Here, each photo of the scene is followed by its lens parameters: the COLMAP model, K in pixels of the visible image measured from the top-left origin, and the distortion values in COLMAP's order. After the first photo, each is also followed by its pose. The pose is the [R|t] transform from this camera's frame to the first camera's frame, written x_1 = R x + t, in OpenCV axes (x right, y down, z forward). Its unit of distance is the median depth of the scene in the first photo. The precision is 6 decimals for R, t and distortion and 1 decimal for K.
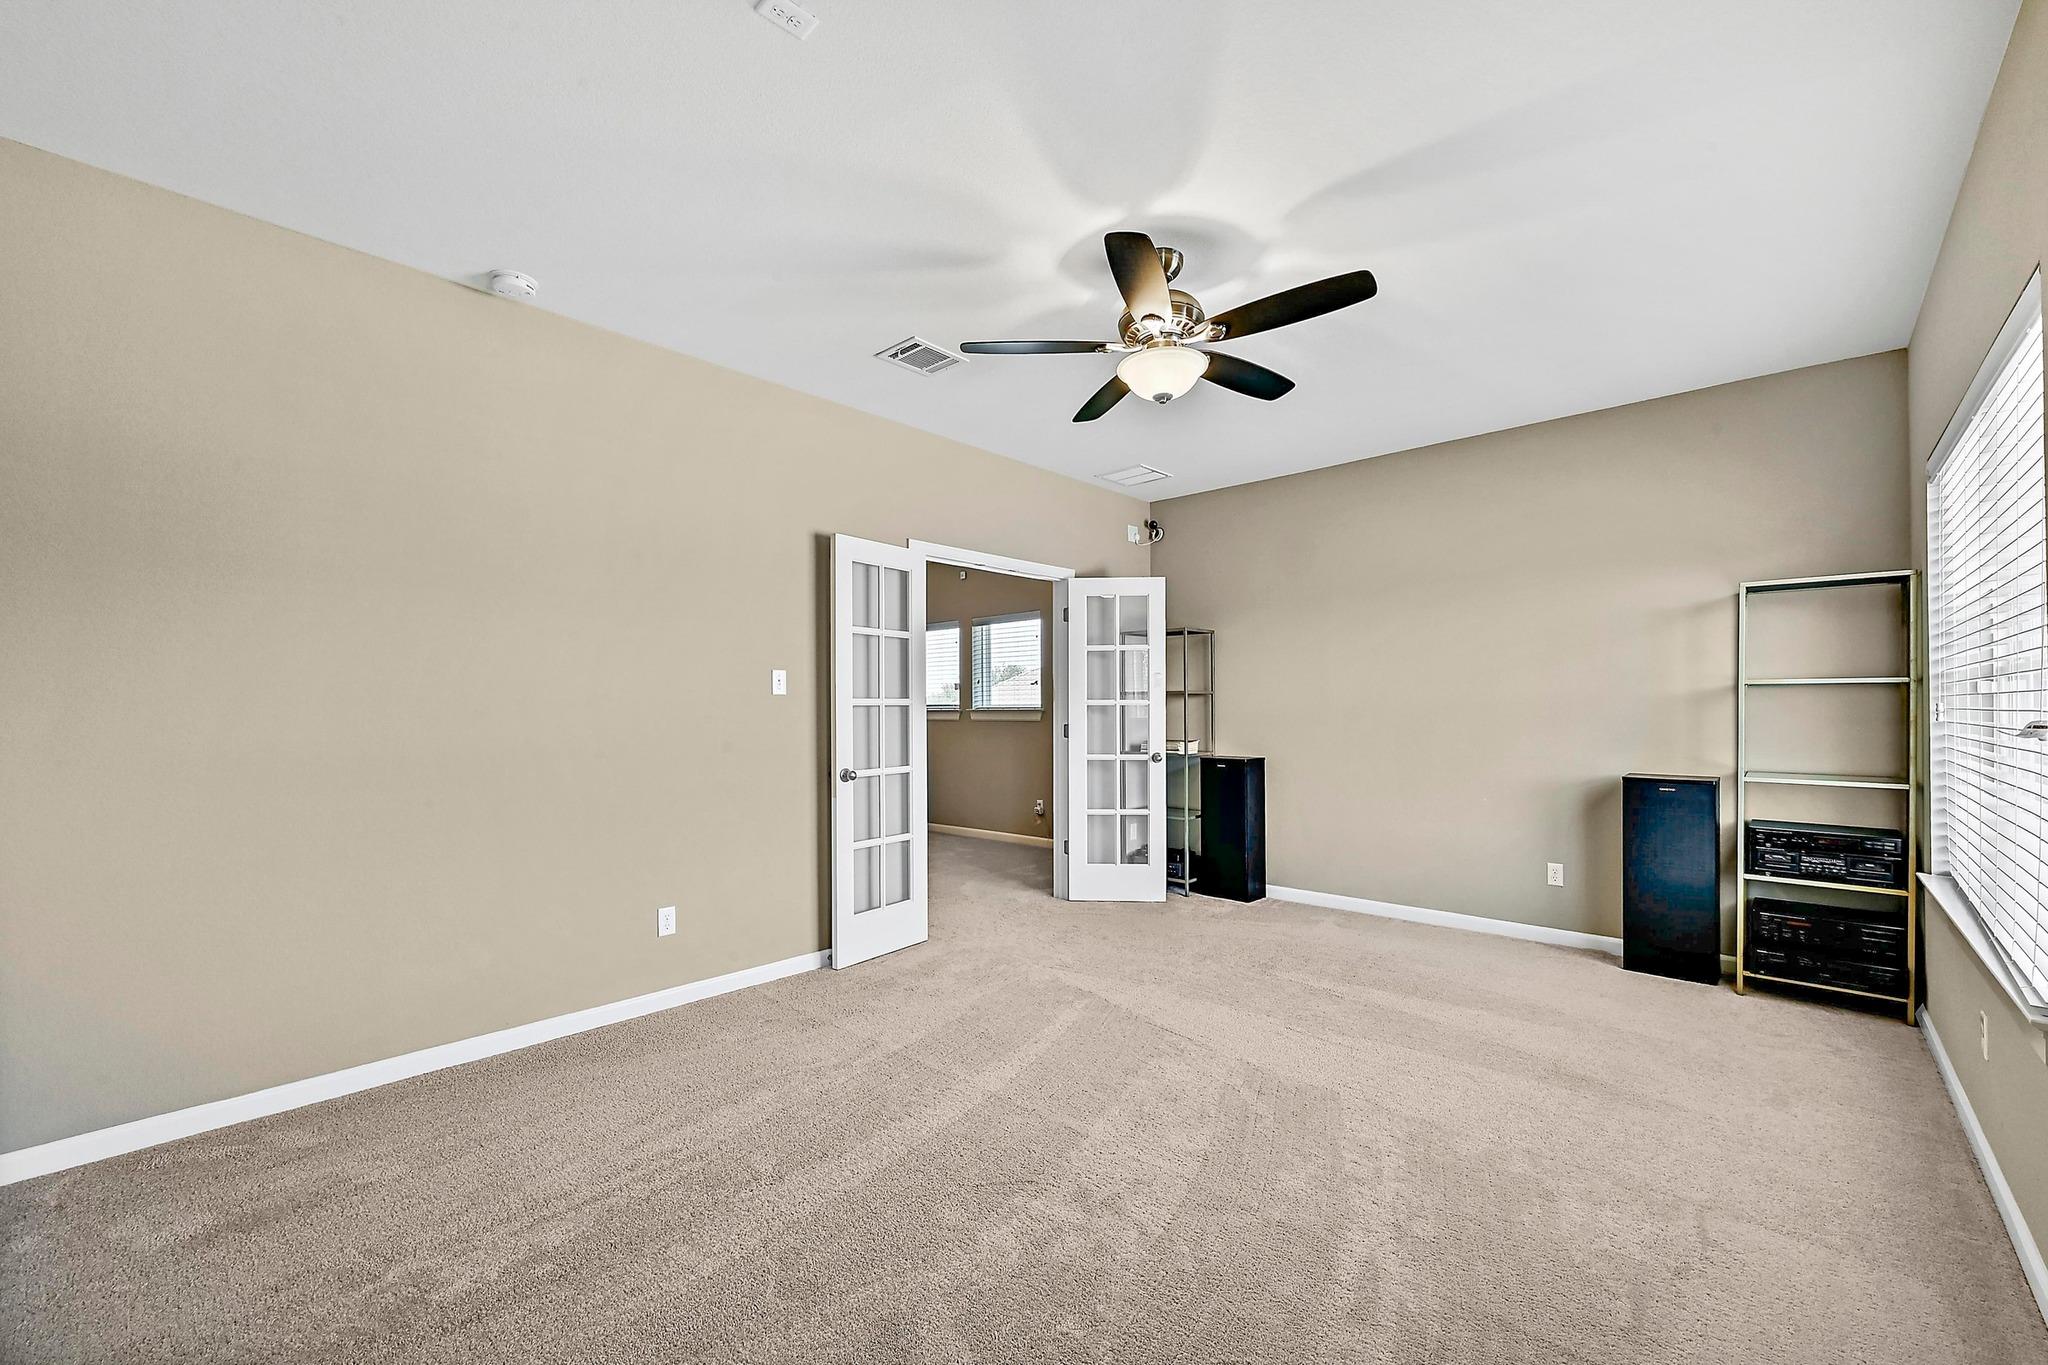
lens RADIAL K [[820.8, 0, 1030.8], [0, 820.8, 708.8], [0, 0, 1]] dist [-0.009485, -0.000024]
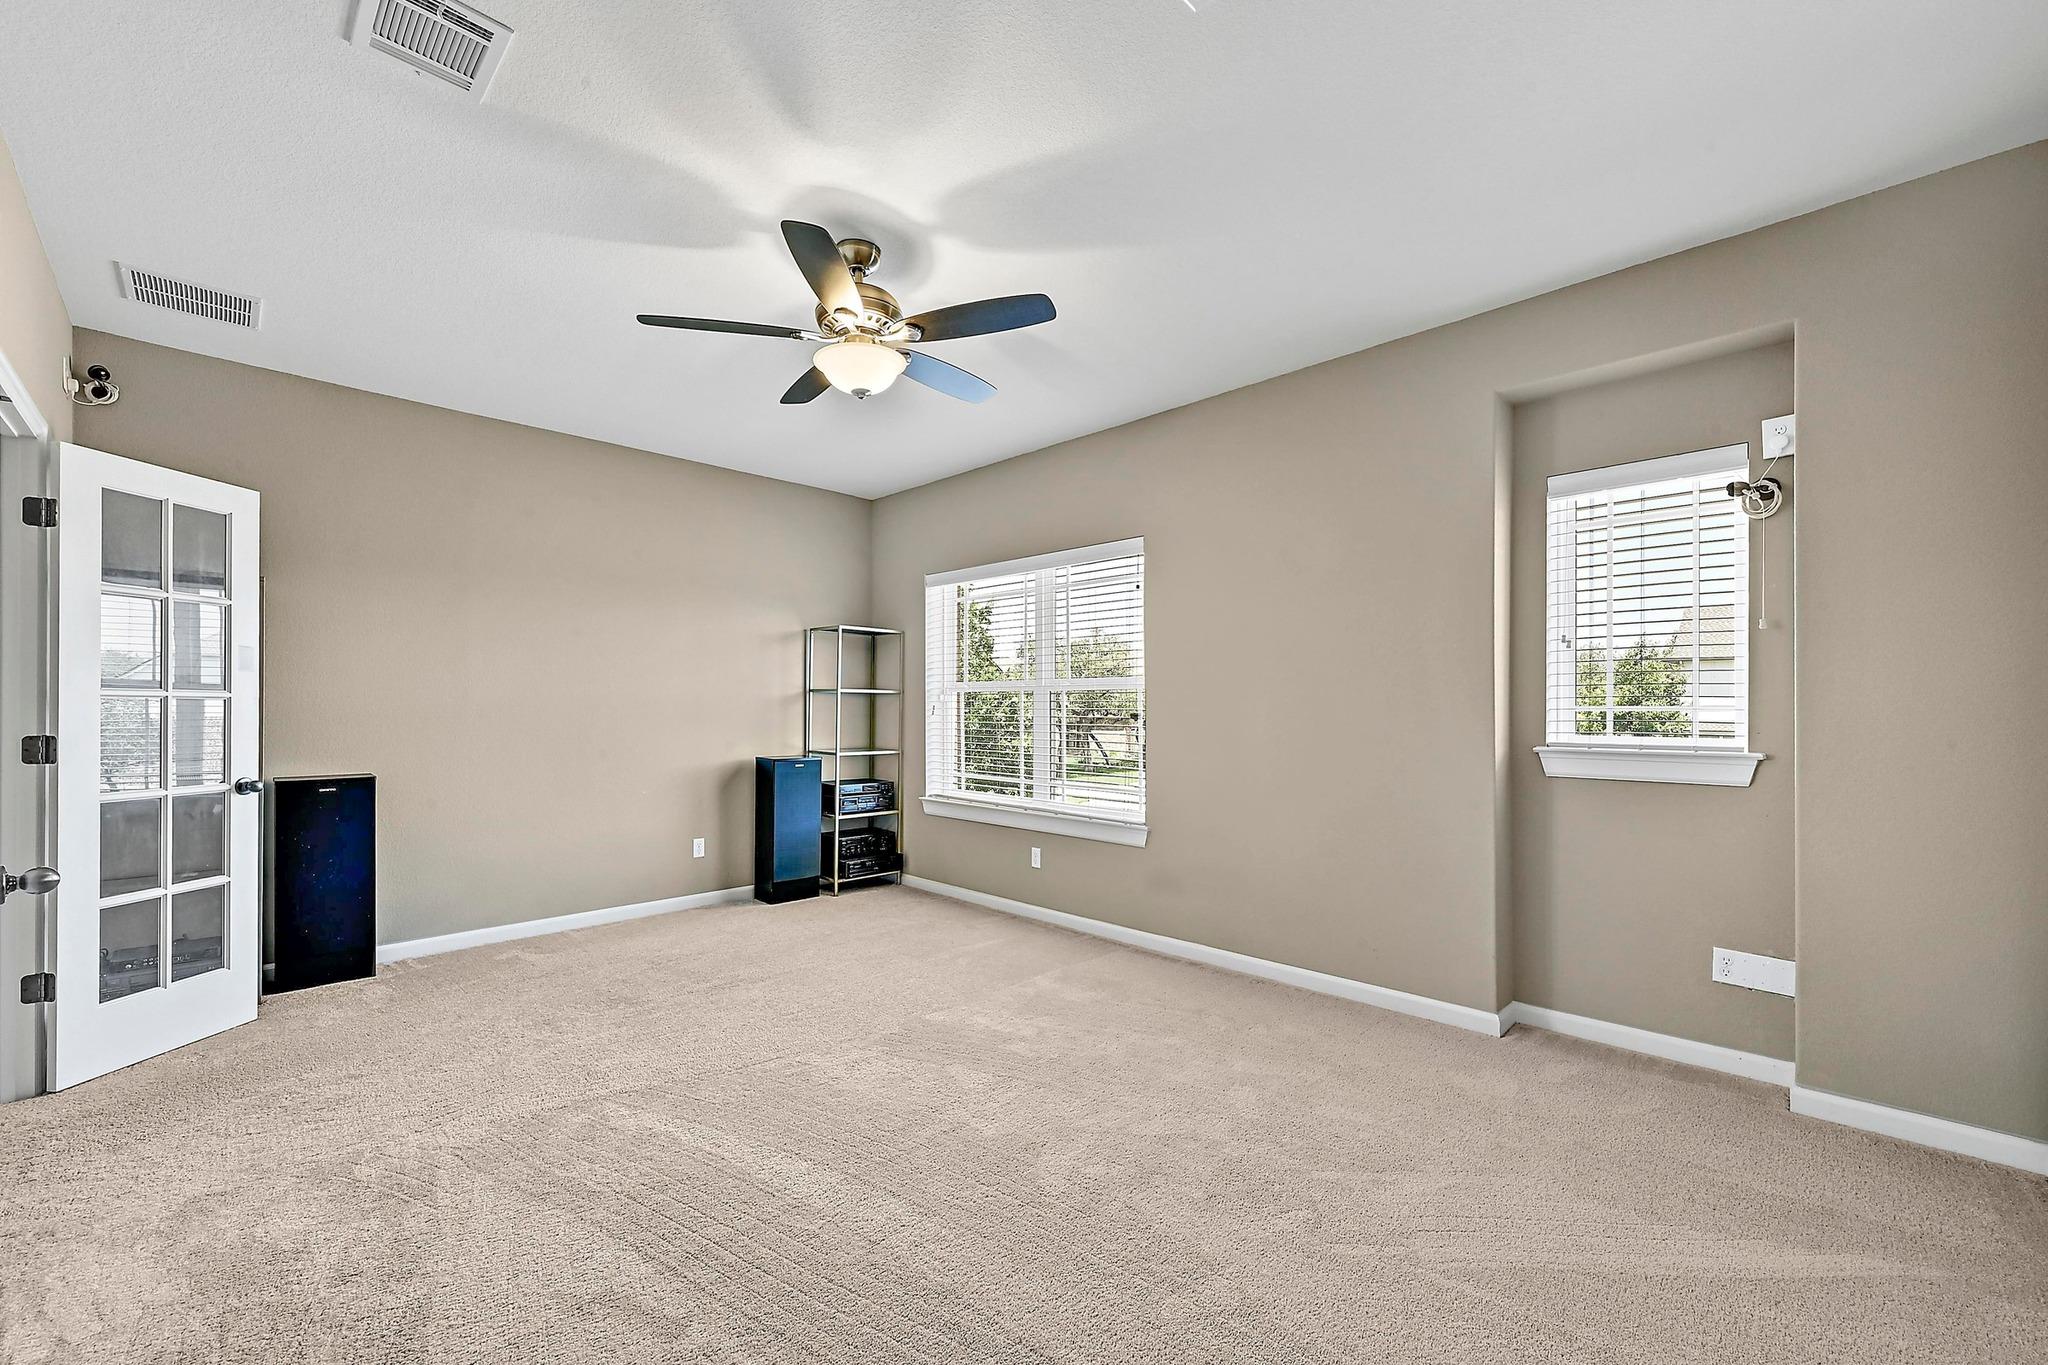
lens RADIAL K [[820.8, 0, 1030.8], [0, 820.8, 708.8], [0, 0, 1]] dist [-0.009485, -0.000024]
pose [[0.023142, -0.001100, 0.999732, -0.580800], [-0.004197, 0.999990, 0.001198, -0.002382], [-0.999723, -0.004223, 0.023137, 0.536498]]
